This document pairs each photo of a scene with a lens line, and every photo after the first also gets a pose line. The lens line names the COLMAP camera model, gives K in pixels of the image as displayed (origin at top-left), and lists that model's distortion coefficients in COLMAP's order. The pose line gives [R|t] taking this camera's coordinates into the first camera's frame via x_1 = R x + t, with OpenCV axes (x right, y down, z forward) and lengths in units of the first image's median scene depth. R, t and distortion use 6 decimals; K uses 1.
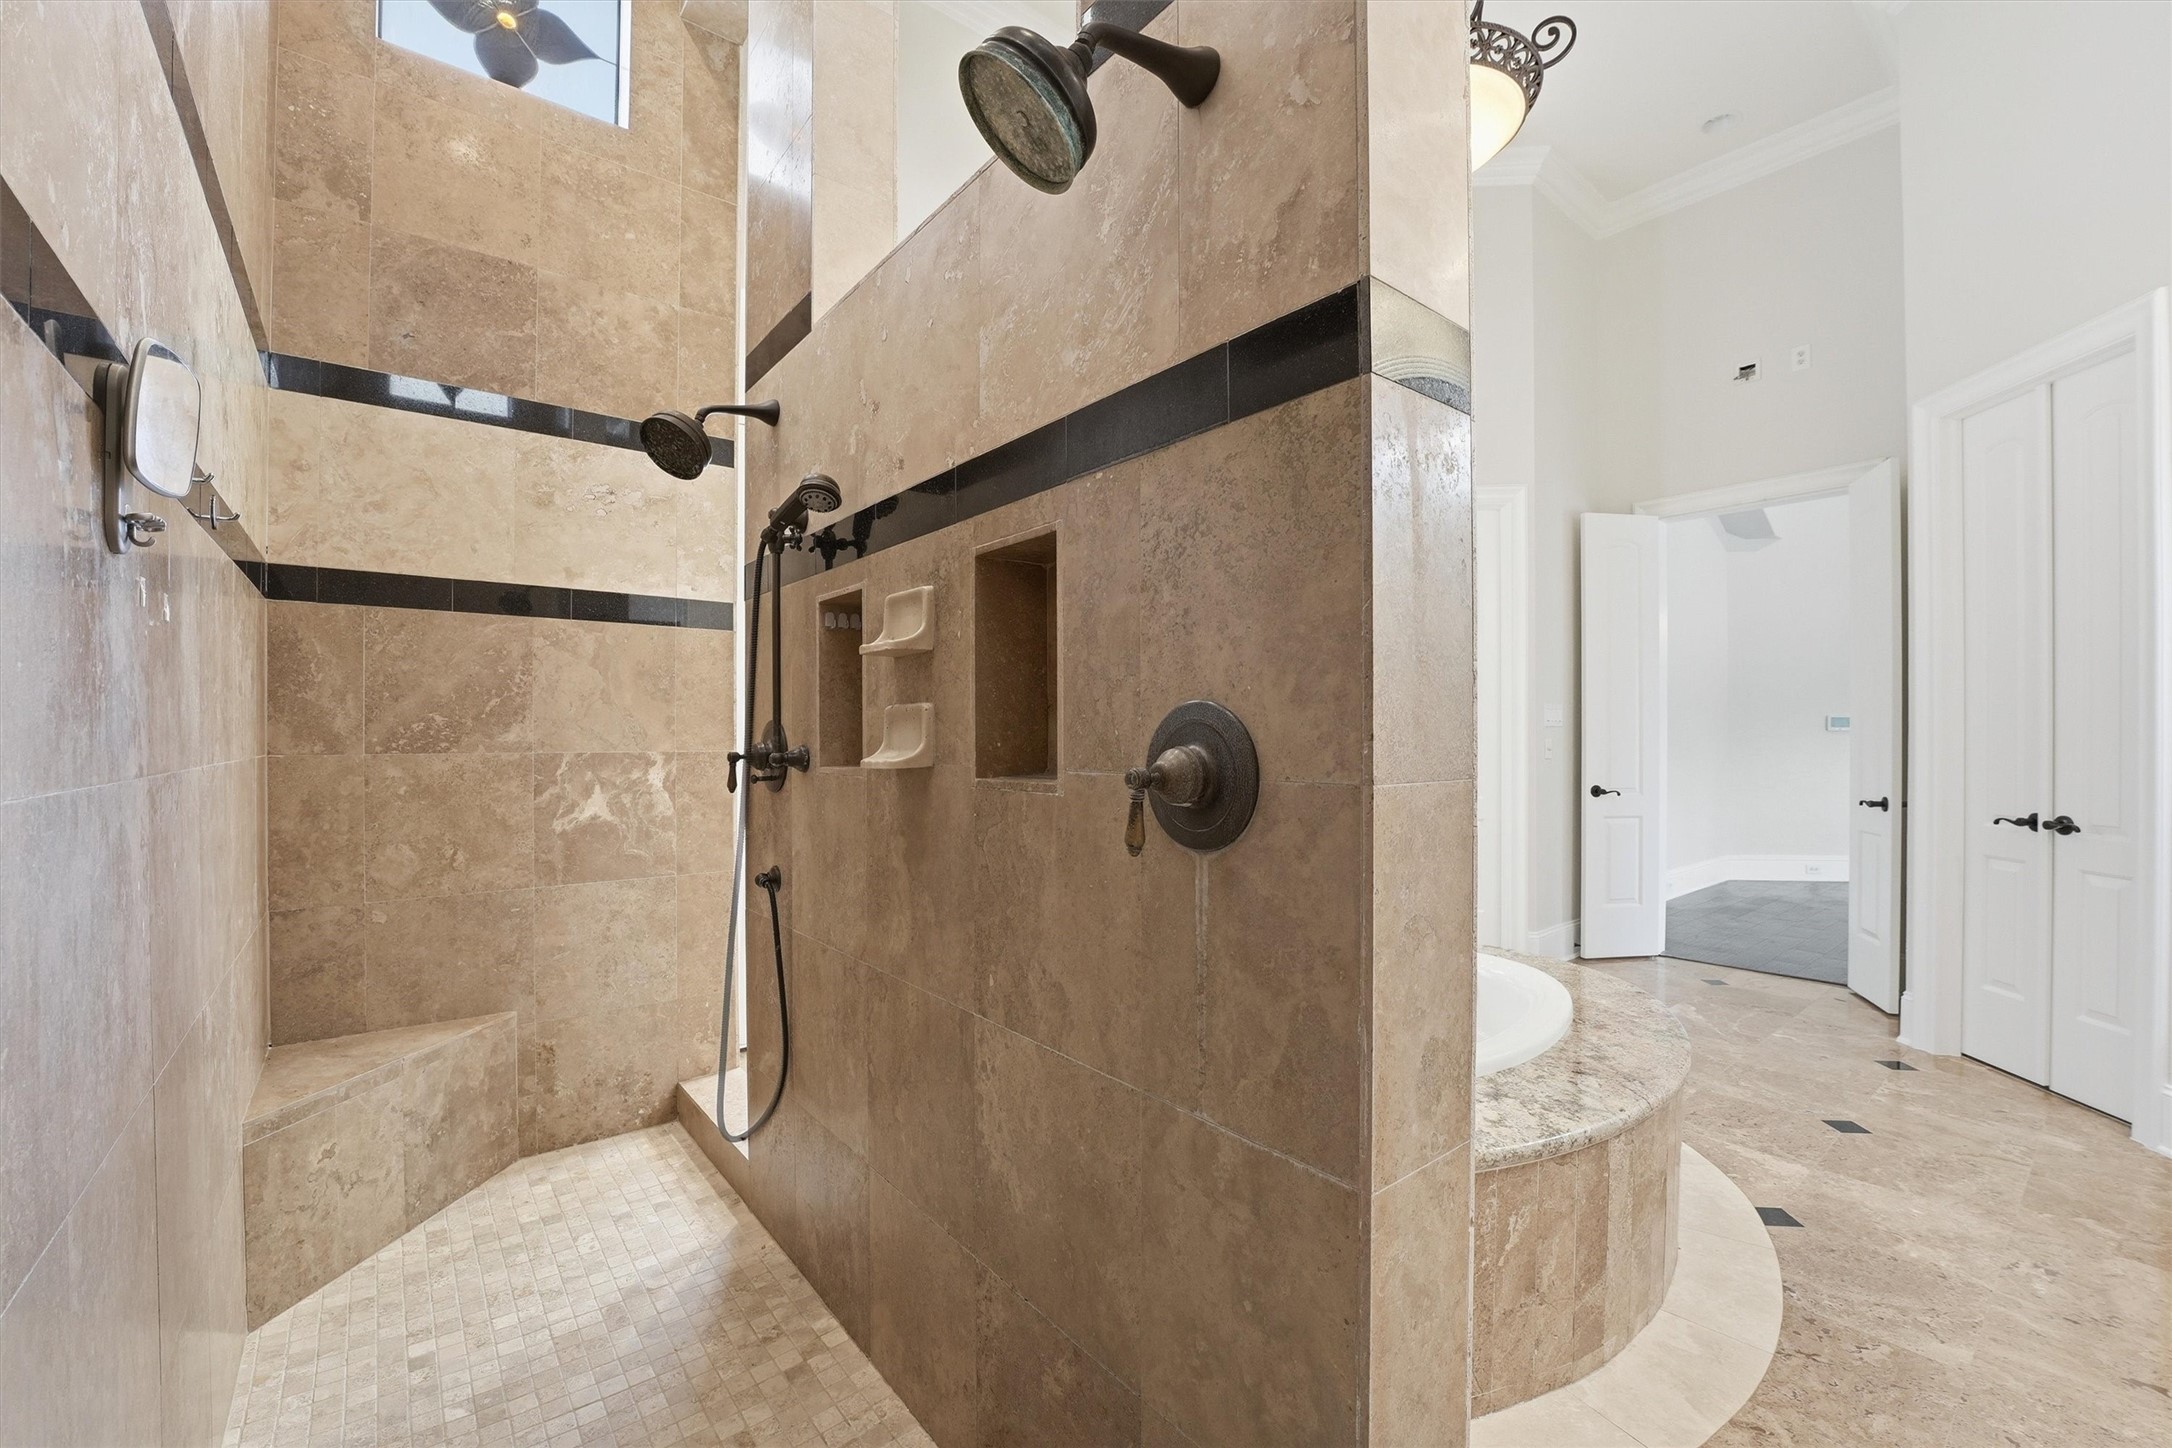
lens RADIAL K [[888.6, 0, 1082.5], [0, 888.6, 730.1], [0, 0, 1]] dist [-0.022700, -0.000567]
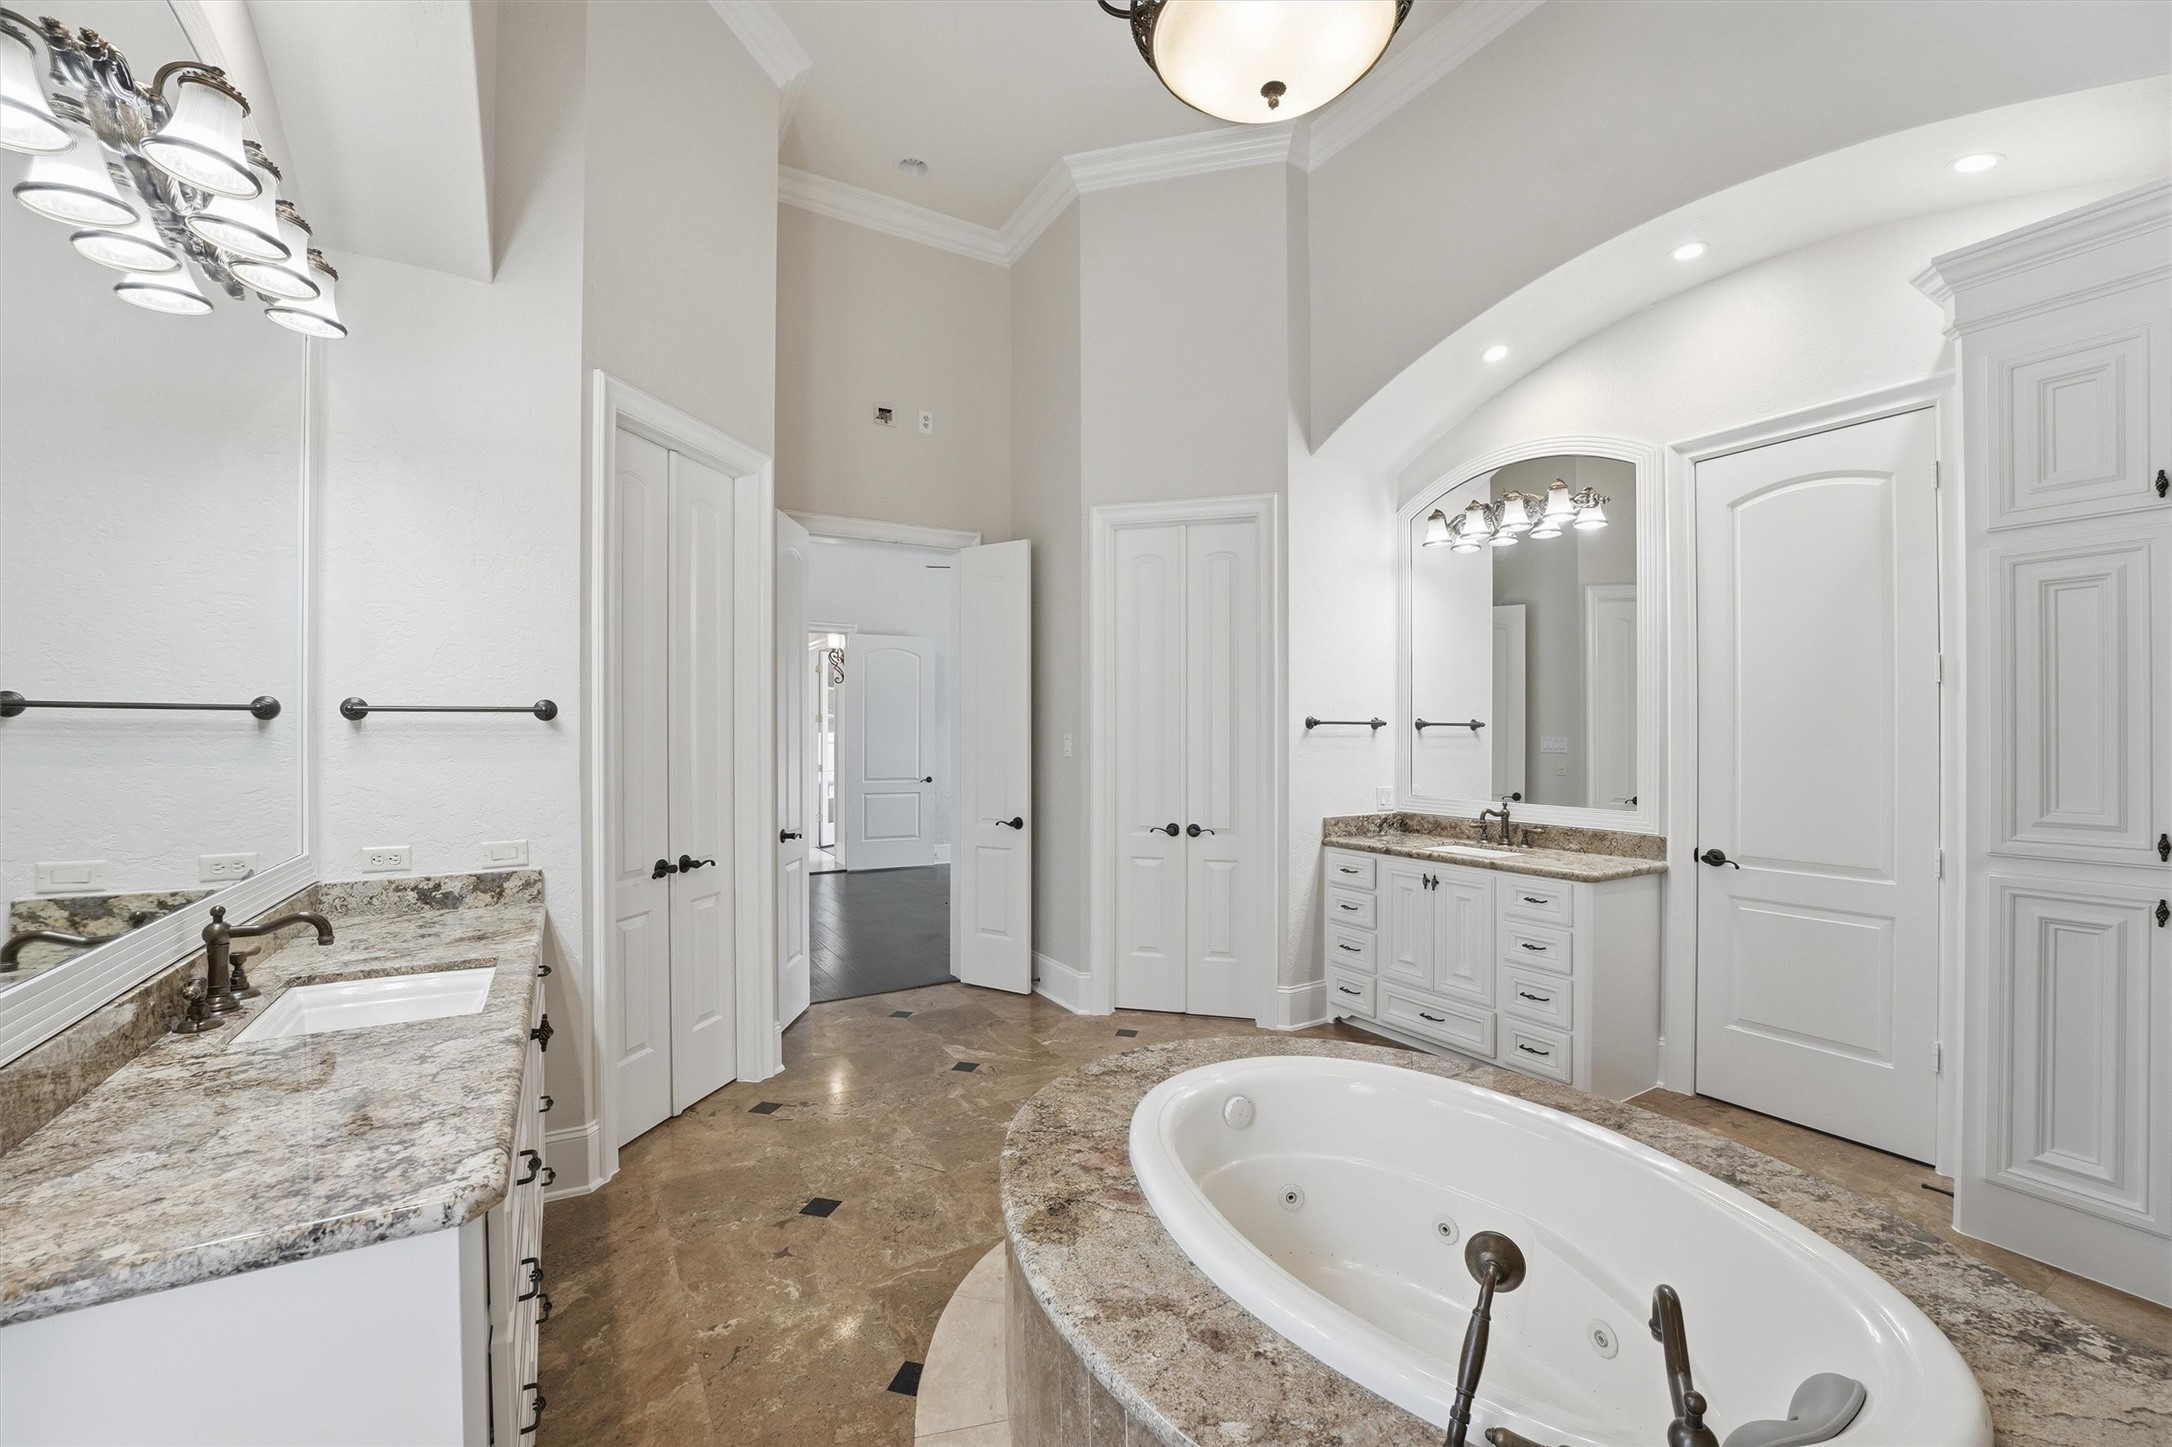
lens RADIAL K [[888.6, 0, 1082.5], [0, 888.6, 729.6], [0, 0, 1]] dist [-0.022700, -0.000567]
pose [[0.141136, -0.000101, 0.989990, -0.309273], [-0.001458, 0.999999, 0.000310, -0.049014], [-0.989989, -0.001487, 0.141136, 0.790750]]
